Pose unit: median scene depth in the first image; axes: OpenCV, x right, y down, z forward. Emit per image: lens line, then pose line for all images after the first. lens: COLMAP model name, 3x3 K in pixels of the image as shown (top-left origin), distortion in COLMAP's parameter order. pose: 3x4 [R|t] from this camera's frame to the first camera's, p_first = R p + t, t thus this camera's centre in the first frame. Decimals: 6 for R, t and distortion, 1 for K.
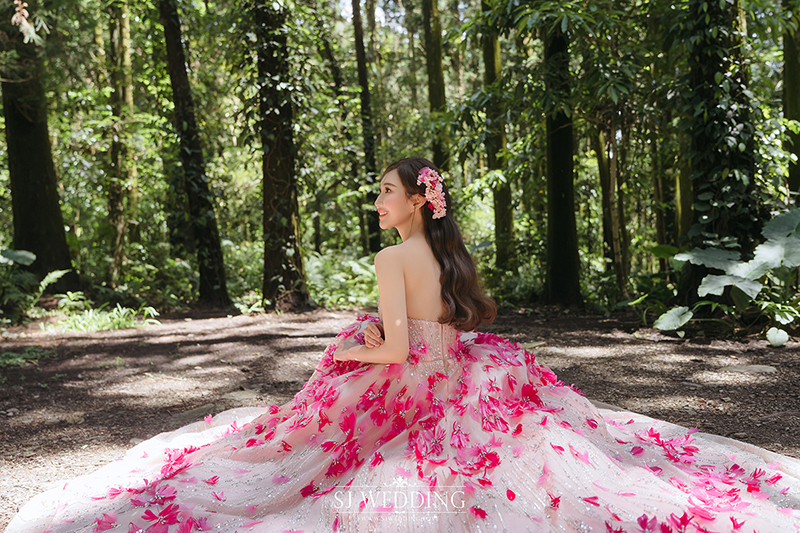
lens RADIAL K [[670.1, 0, 370.0], [0, 670.1, 241.3], [0, 0, 1]] dist [-0.000297, -0.002265]
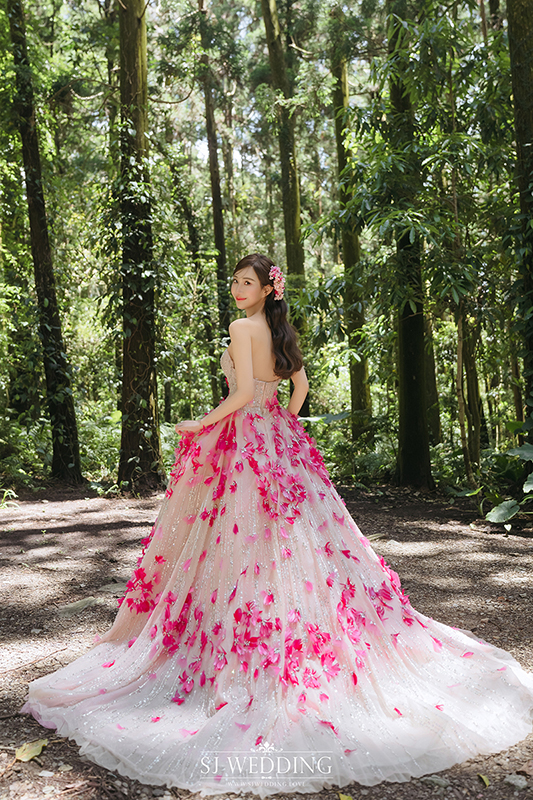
lens RADIAL K [[729.3, 0, 264.9], [0, 729.3, 315.1], [0, 0, 1]] dist [-0.012411, -0.009563]
pose [[0.997970, 0.025298, 0.058448, -0.009658], [-0.018757, 0.993770, -0.109864, -0.039492], [-0.060863, 0.108545, 0.992227, -0.116655]]
